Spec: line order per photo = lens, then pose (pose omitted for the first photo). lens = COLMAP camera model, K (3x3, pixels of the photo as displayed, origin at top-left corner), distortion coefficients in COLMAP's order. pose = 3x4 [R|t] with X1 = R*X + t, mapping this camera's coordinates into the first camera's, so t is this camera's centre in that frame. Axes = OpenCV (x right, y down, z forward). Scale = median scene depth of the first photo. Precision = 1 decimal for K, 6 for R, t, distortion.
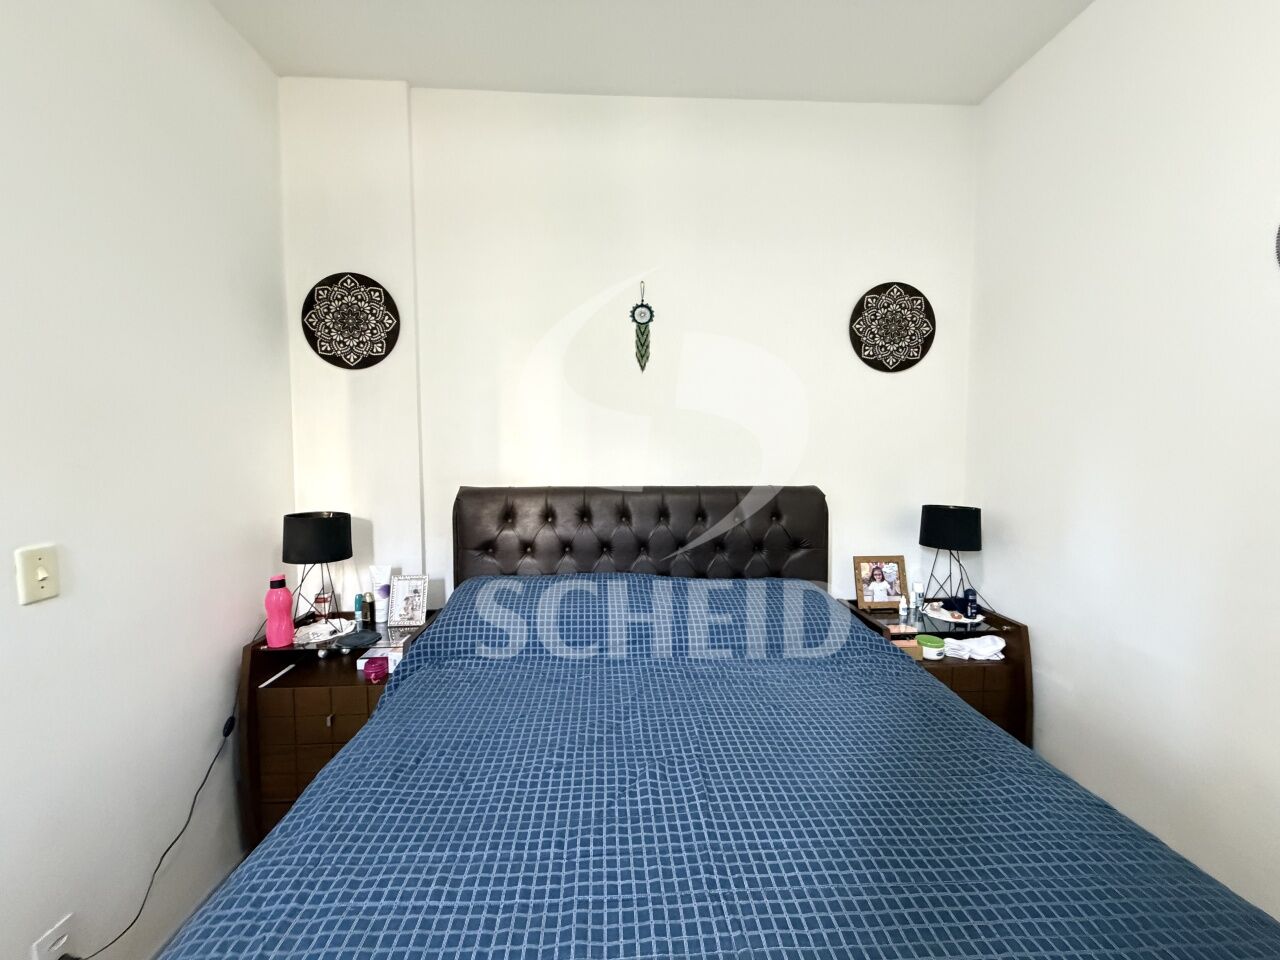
lens RADIAL K [[520.4, 0, 640.0], [0, 520.4, 480.0], [0, 0, 1]] dist [-0.000932, 0.000019]
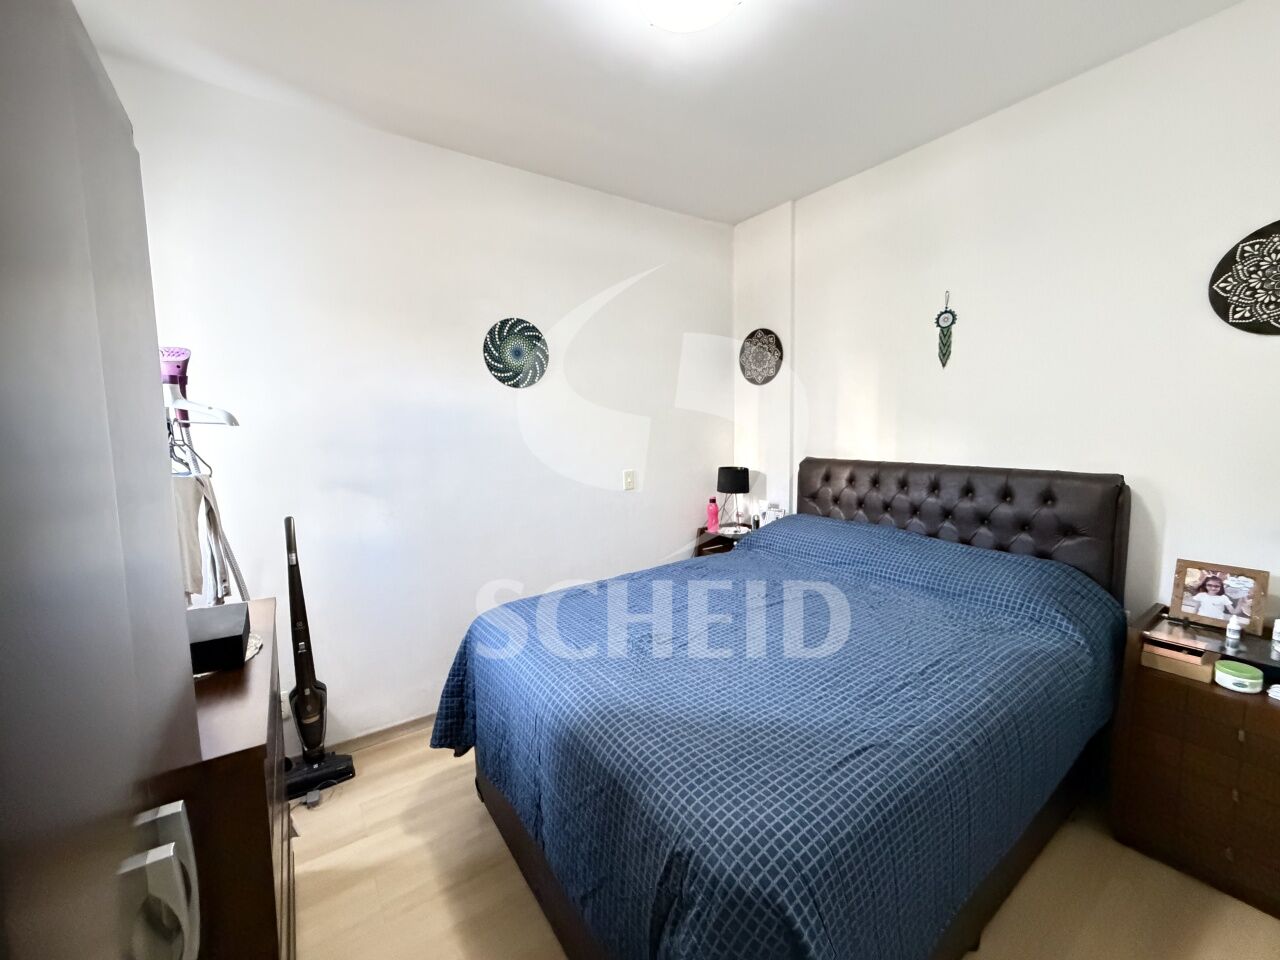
lens RADIAL K [[510.2, 0, 636.4], [0, 510.2, 480.0], [0, 0, 1]] dist [-0.000051, 0.000234]
pose [[0.520729, 0.088092, -0.849165, 0.668044], [-0.024642, 0.995799, 0.088193, -0.038716], [0.853366, -0.025000, 0.520712, -0.222983]]
